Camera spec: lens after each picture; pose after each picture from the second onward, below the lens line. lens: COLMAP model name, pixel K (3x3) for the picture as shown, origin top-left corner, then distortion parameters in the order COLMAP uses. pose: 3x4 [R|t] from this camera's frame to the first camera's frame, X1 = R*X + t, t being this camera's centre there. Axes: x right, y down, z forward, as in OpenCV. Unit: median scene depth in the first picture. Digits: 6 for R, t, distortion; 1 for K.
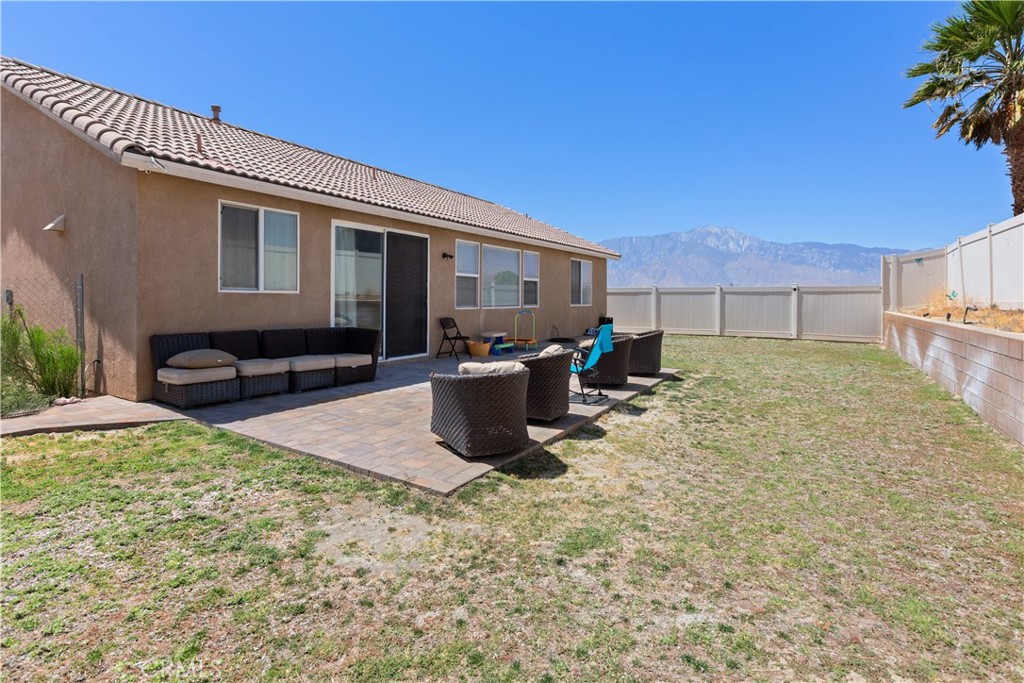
lens RADIAL K [[501.8, 0, 508.6], [0, 501.8, 299.4], [0, 0, 1]] dist [0.000218, -0.000552]
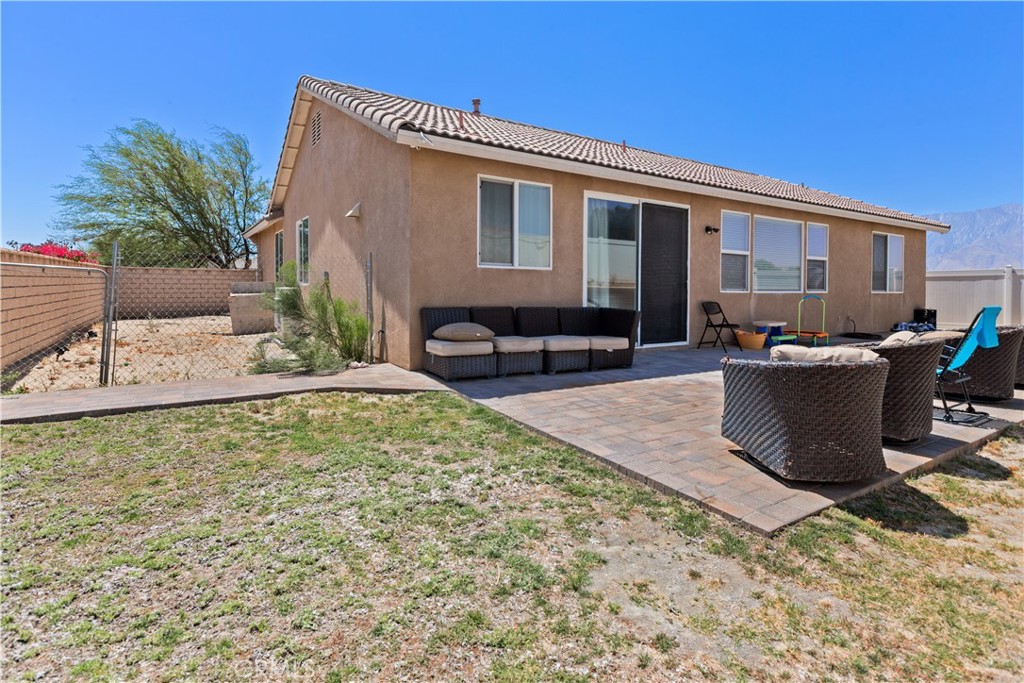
lens RADIAL K [[501.8, 0, 508.6], [0, 501.8, 299.4], [0, 0, 1]] dist [0.000218, -0.000552]
pose [[0.894000, 0.006860, -0.448013, -0.101845], [-0.001737, 0.999928, 0.011843, 0.049286], [0.448063, -0.009809, 0.893948, 0.181273]]
